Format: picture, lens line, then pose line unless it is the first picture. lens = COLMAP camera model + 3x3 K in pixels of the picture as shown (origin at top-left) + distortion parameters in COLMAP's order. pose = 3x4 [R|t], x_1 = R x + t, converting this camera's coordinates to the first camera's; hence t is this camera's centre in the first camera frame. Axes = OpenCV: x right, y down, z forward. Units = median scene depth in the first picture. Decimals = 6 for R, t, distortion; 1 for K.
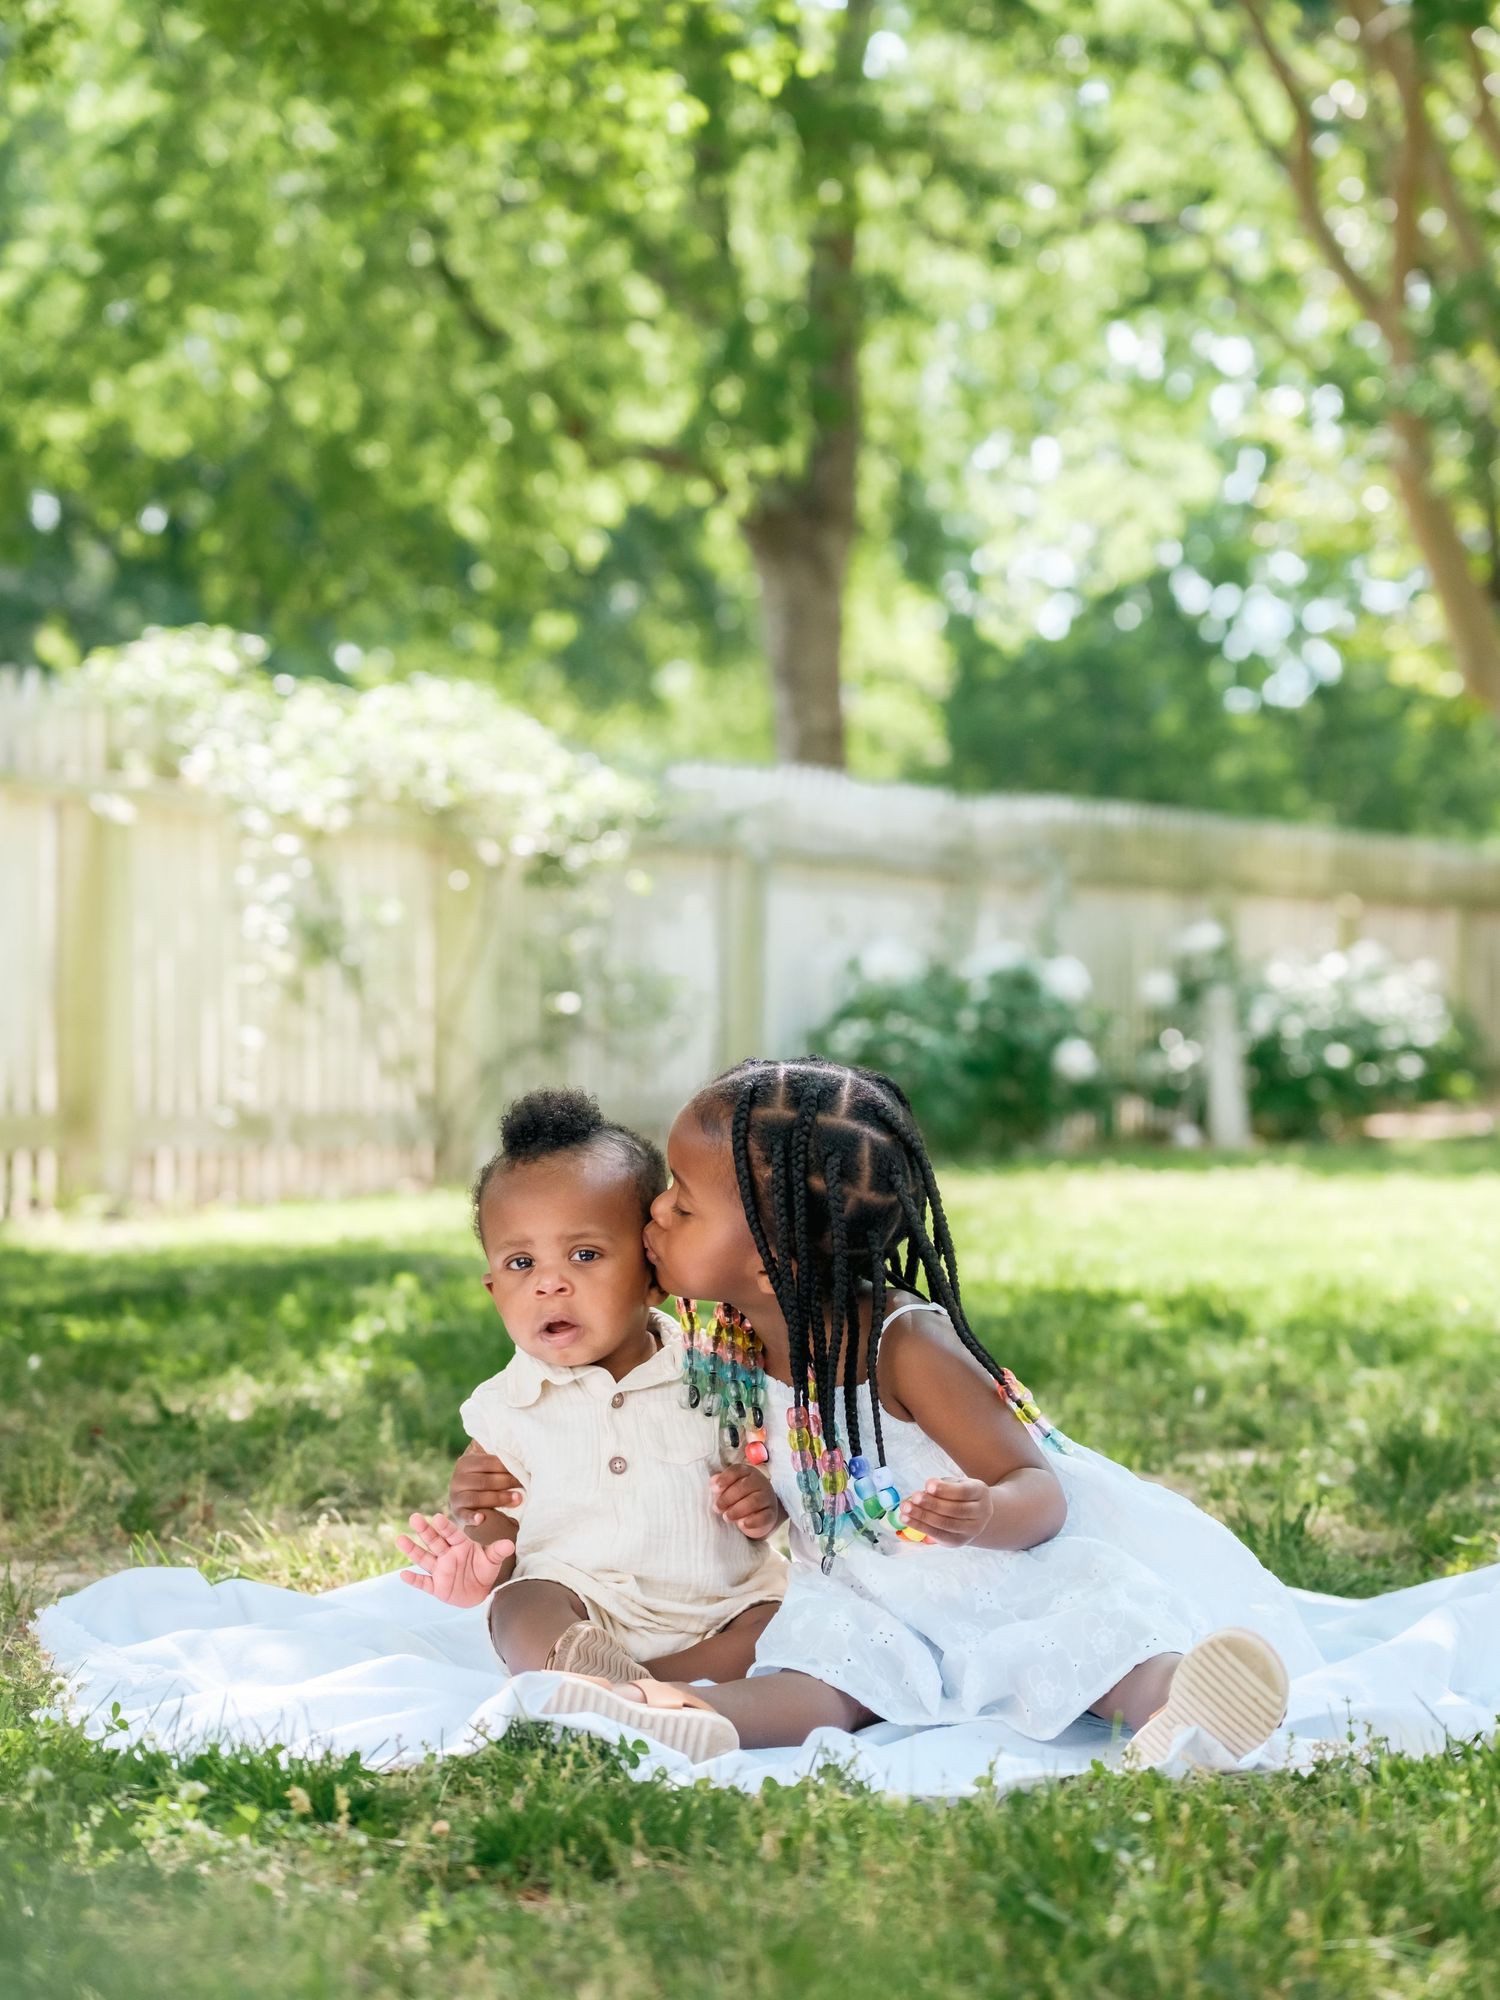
lens RADIAL K [[5049.0, 0, 803.3], [0, 5049.0, 1001.5], [0, 0, 1]] dist [0.282638, 0.281674]
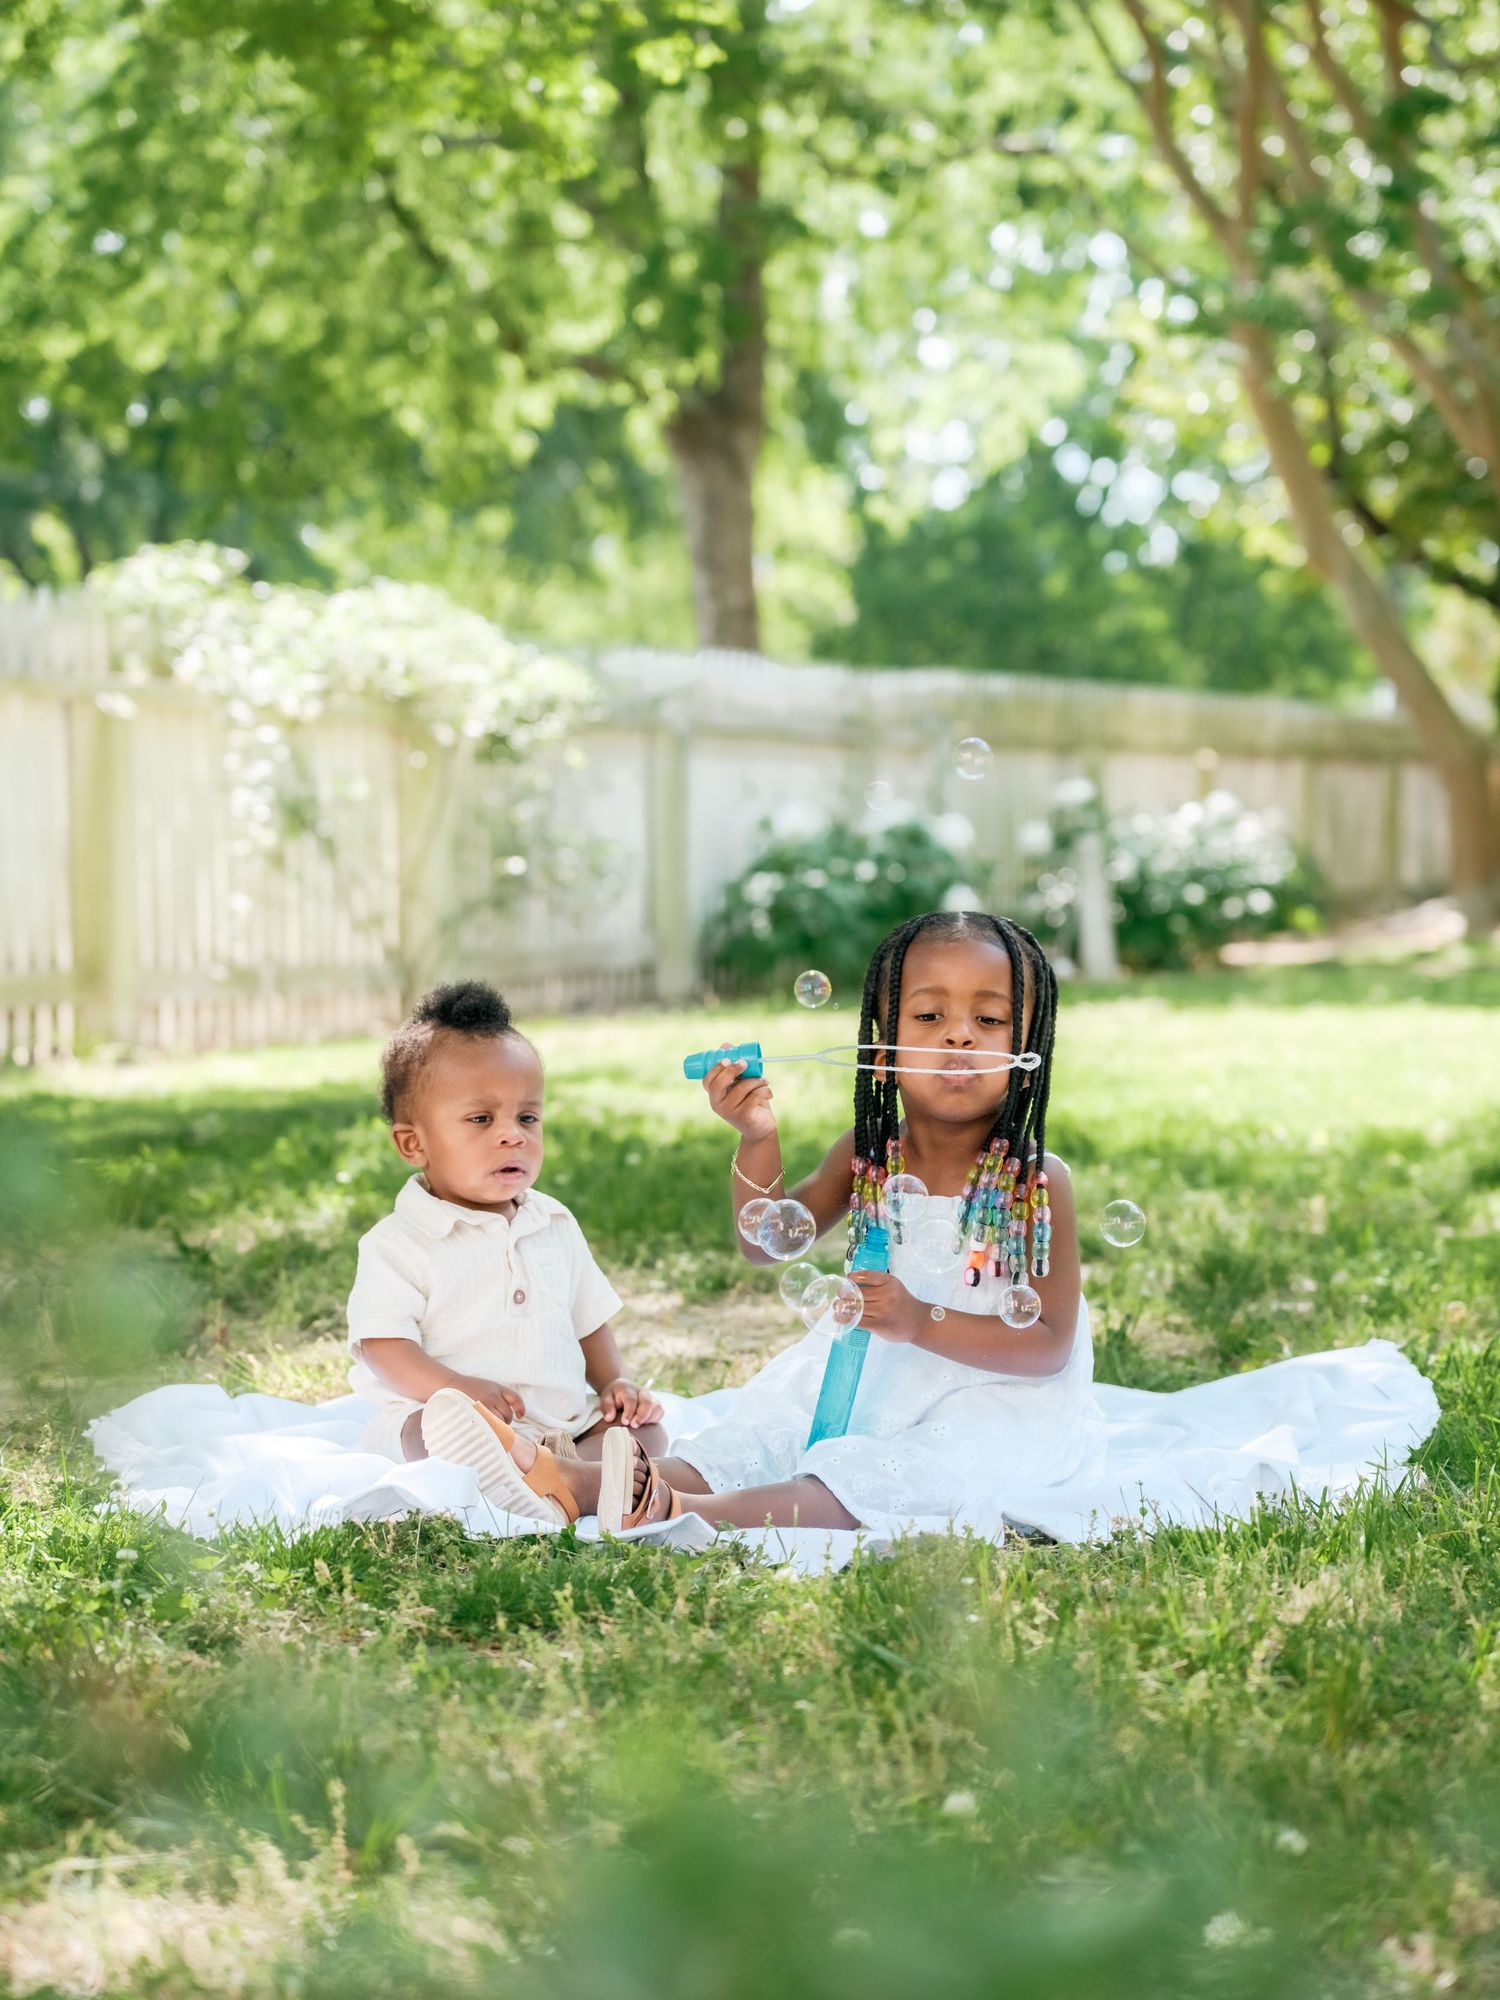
lens RADIAL K [[4980.8, 0, 750.0], [0, 4980.8, 1000.0], [0, 0, 1]] dist [0.286712, 0.093423]
pose [[0.999894, -0.014459, -0.001425, 0.007753], [0.014513, 0.998590, 0.051059, -0.026306], [0.000685, -0.051075, 0.998695, -0.129320]]
